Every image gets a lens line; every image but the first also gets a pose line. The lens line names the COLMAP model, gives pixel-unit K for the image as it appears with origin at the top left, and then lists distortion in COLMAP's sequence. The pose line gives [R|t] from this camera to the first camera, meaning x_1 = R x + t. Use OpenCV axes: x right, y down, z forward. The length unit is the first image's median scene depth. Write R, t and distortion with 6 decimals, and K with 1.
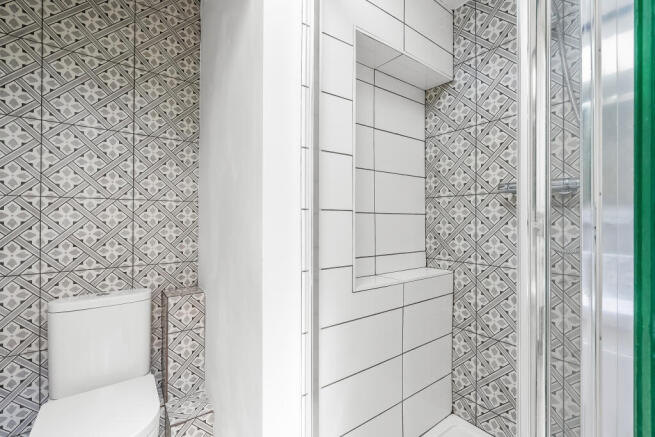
lens RADIAL K [[293.8, 0, 330.7], [0, 293.8, 217.4], [0, 0, 1]] dist [-0.001320, 0.000552]
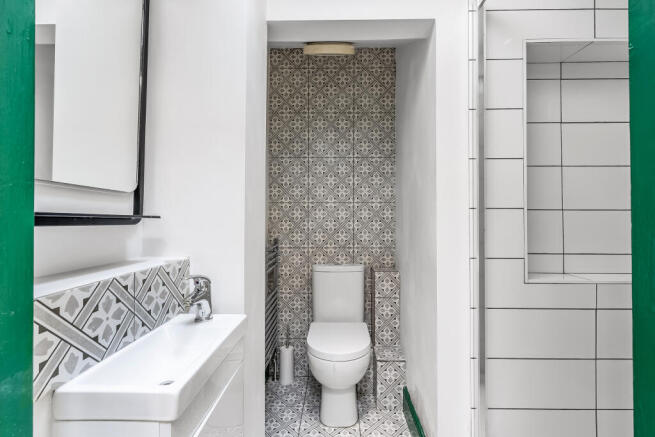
lens RADIAL K [[293.8, 0, 328.1], [0, 293.8, 215.4], [0, 0, 1]] dist [-0.001320, 0.000552]
pose [[0.788494, -0.001482, -0.615041, 0.135018], [0.006095, 0.999967, 0.005404, -0.005612], [0.615013, -0.008010, 0.788476, -0.245142]]
